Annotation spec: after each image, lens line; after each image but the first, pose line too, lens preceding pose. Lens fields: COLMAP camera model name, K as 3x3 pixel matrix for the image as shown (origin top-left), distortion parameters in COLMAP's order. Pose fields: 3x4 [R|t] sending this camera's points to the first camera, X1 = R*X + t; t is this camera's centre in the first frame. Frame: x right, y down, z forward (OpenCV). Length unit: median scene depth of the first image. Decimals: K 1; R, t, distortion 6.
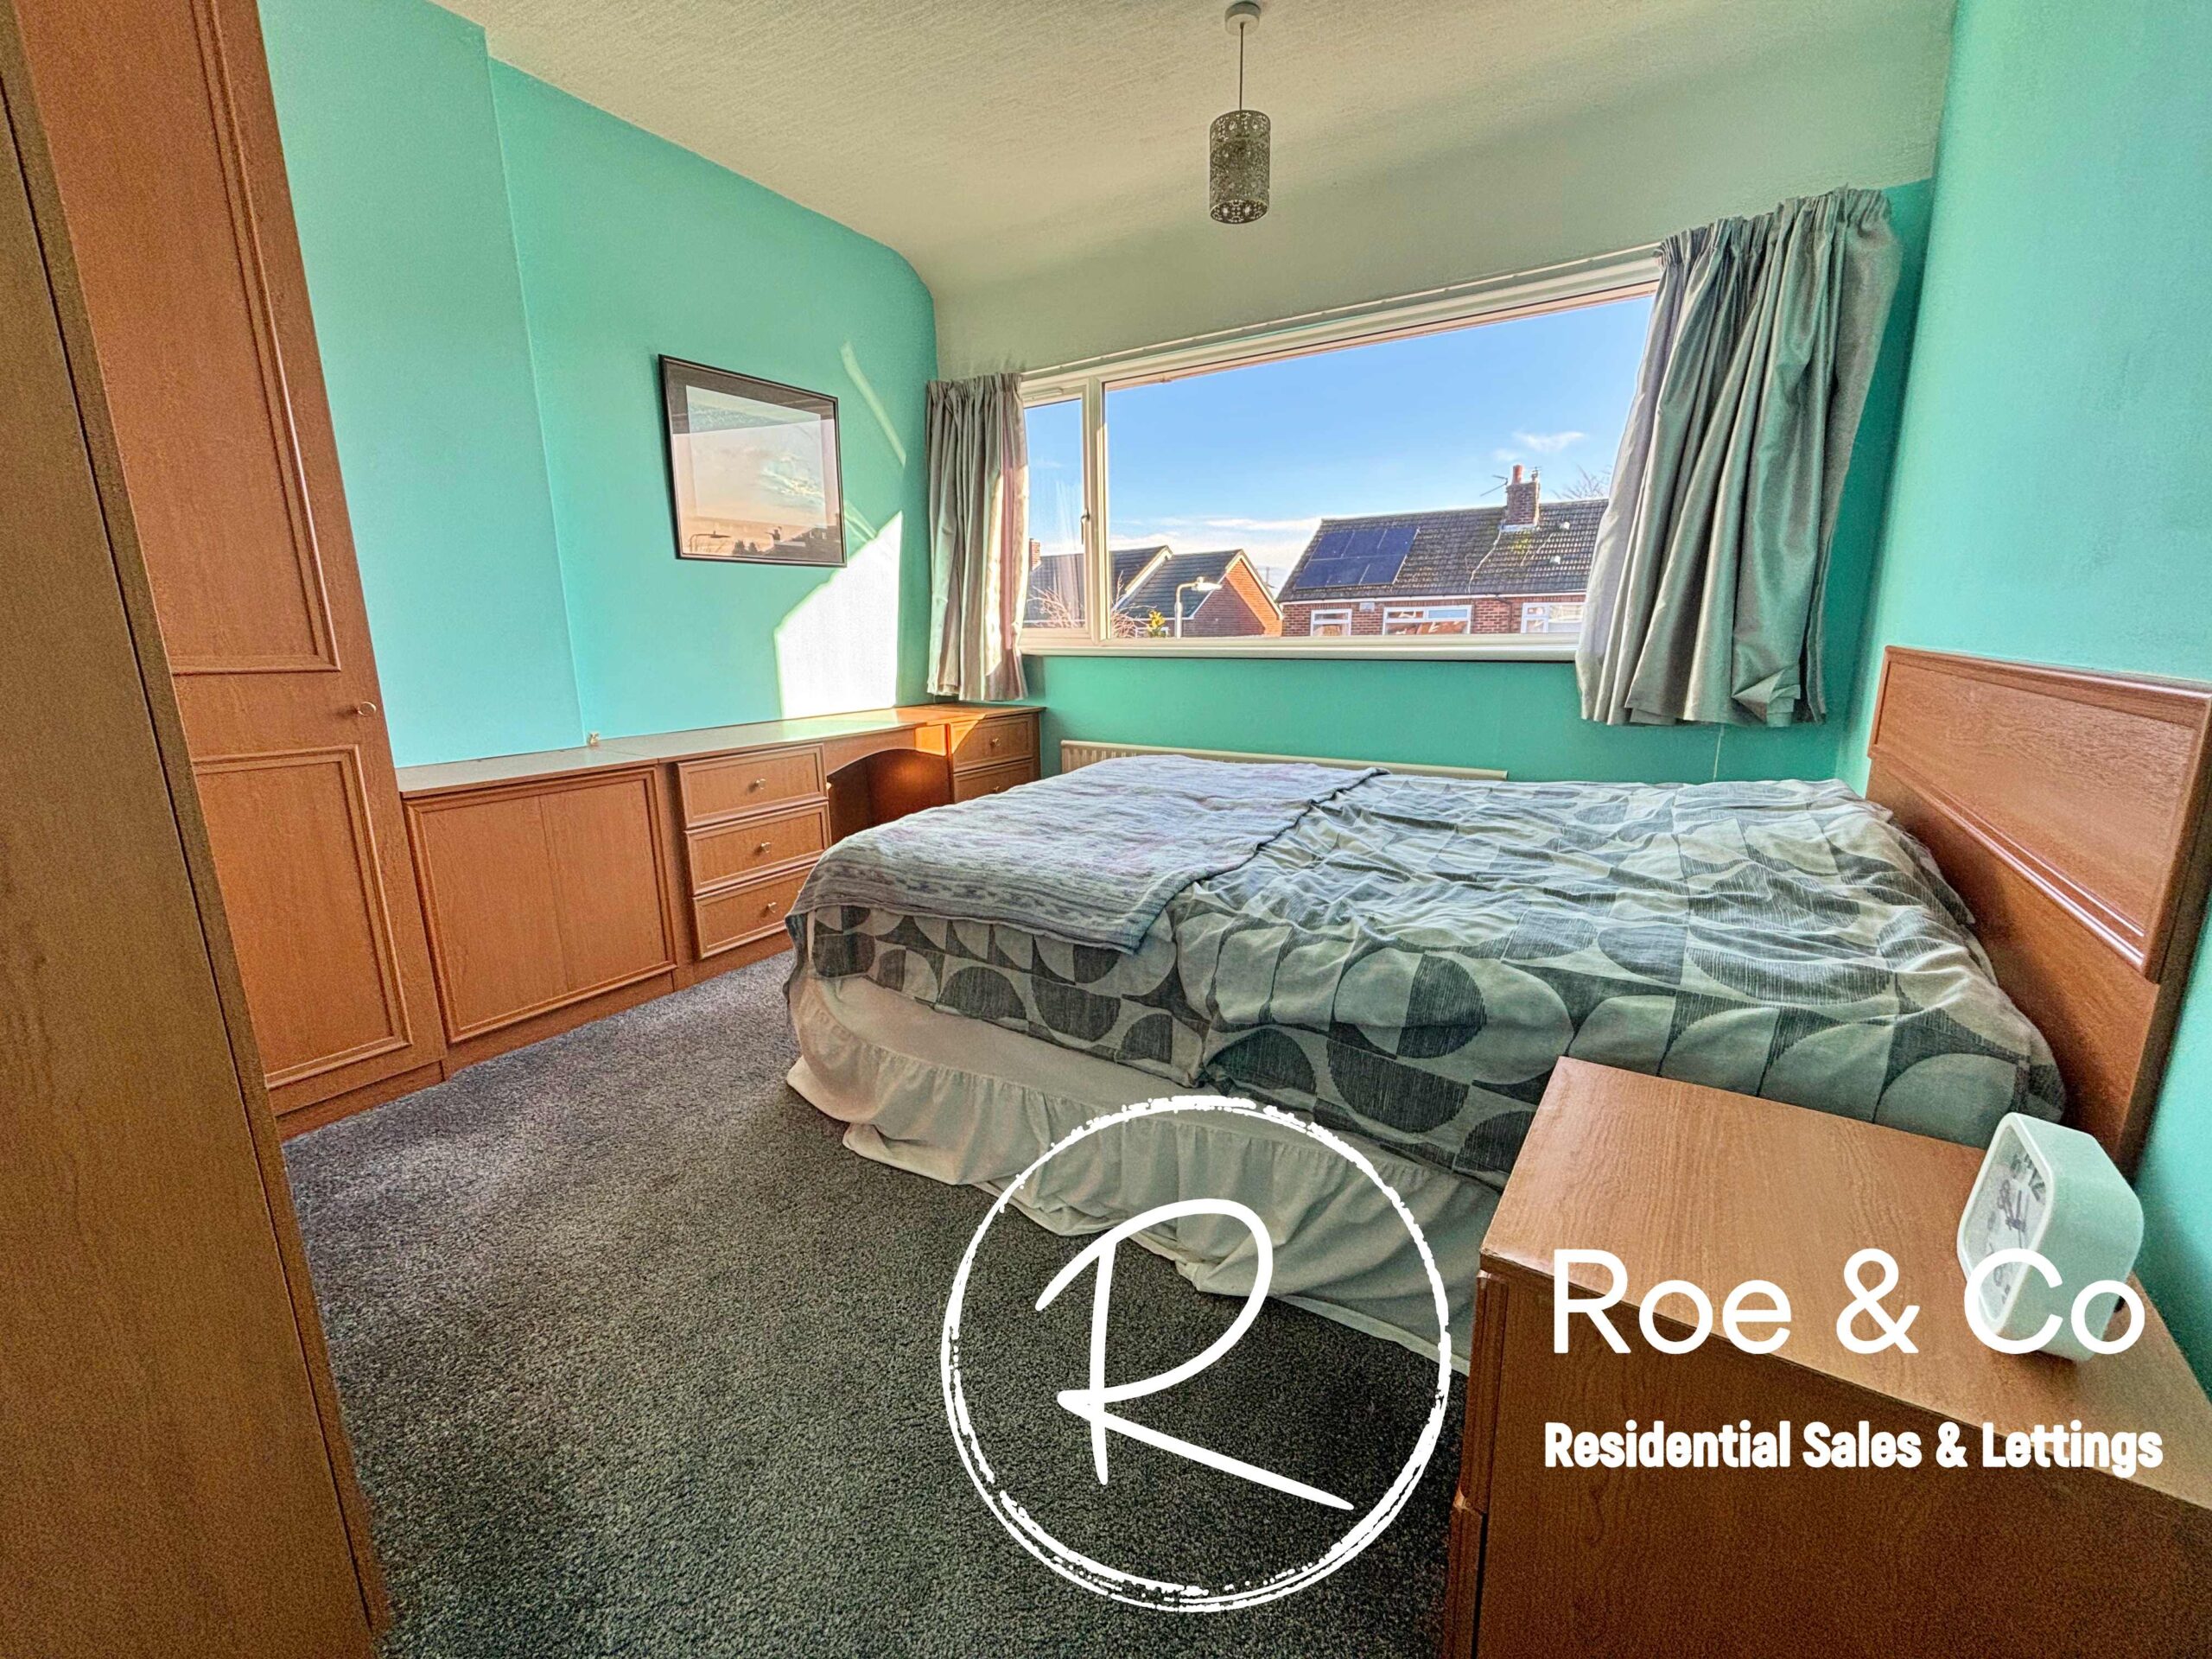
lens RADIAL K [[902.7, 0, 1106.0], [0, 902.7, 829.5], [0, 0, 1]] dist [-0.000585, -0.000025]
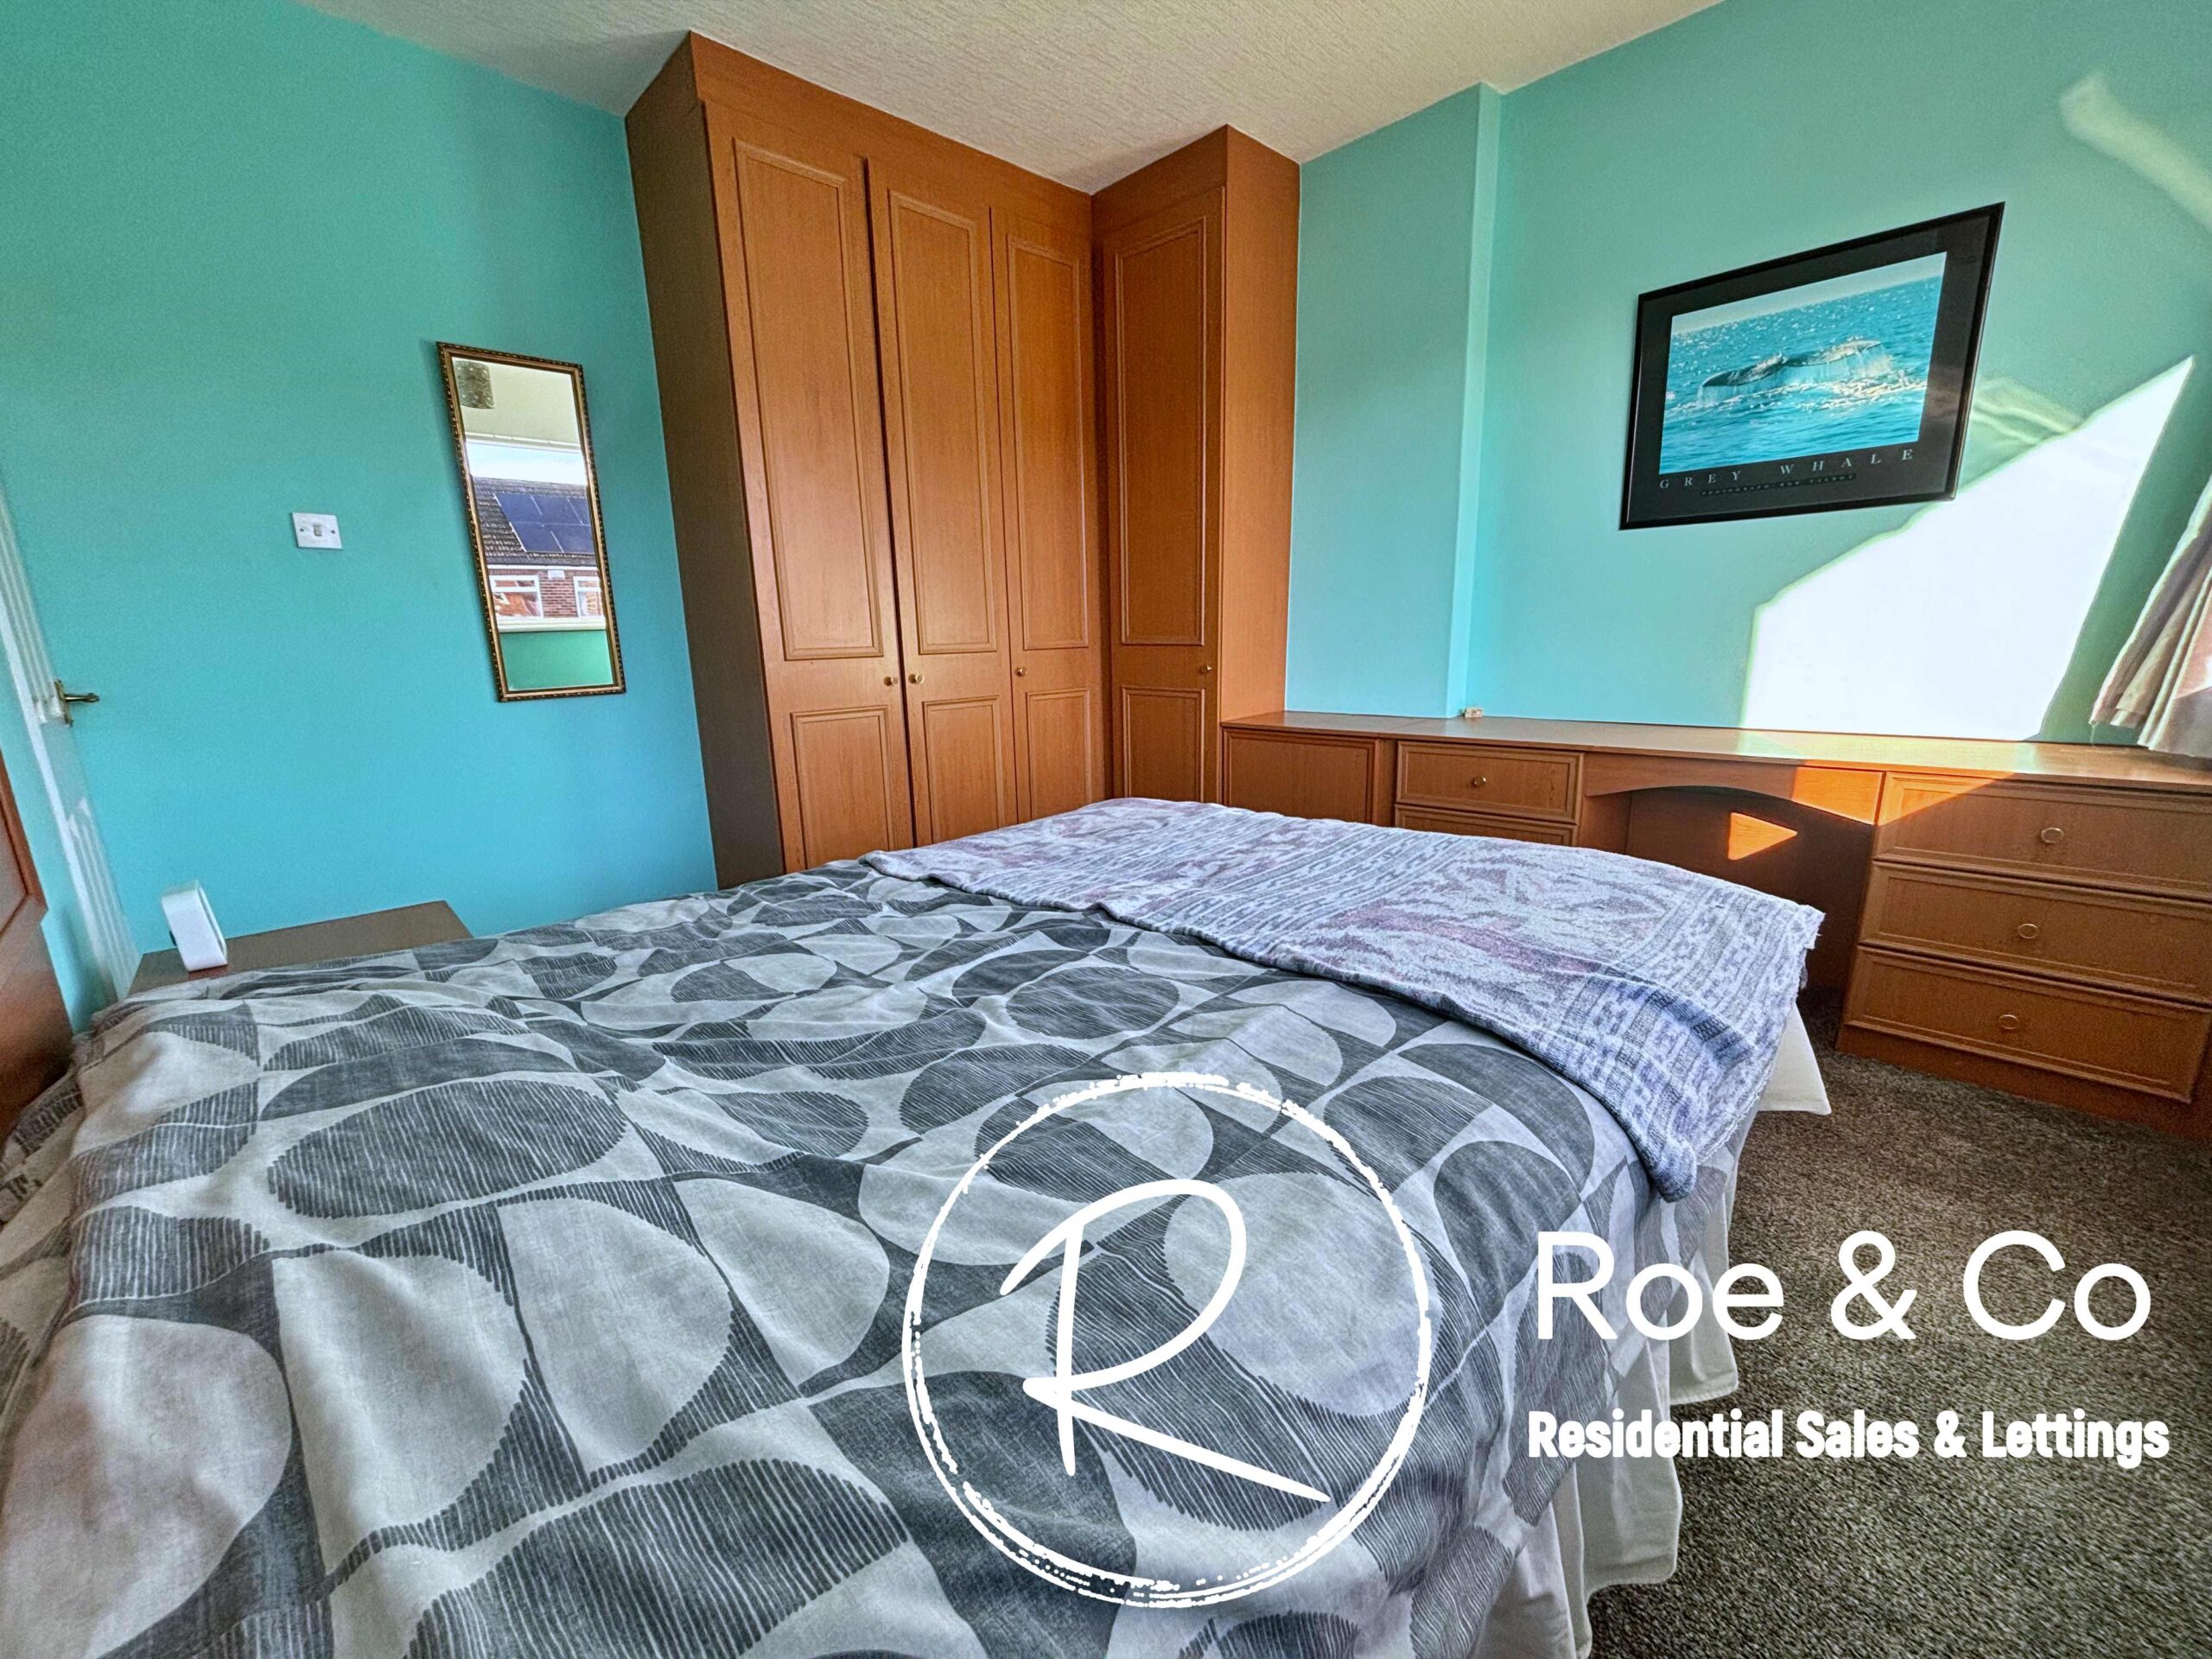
lens RADIAL K [[889.0, 0, 1116.1], [0, 889.0, 832.1], [0, 0, 1]] dist [-0.001233, -0.000262]
pose [[-0.224836, 0.247435, -0.942457, 0.471293], [-0.171383, 0.942100, 0.288227, -0.162384], [0.959206, 0.226325, -0.169412, 0.643292]]
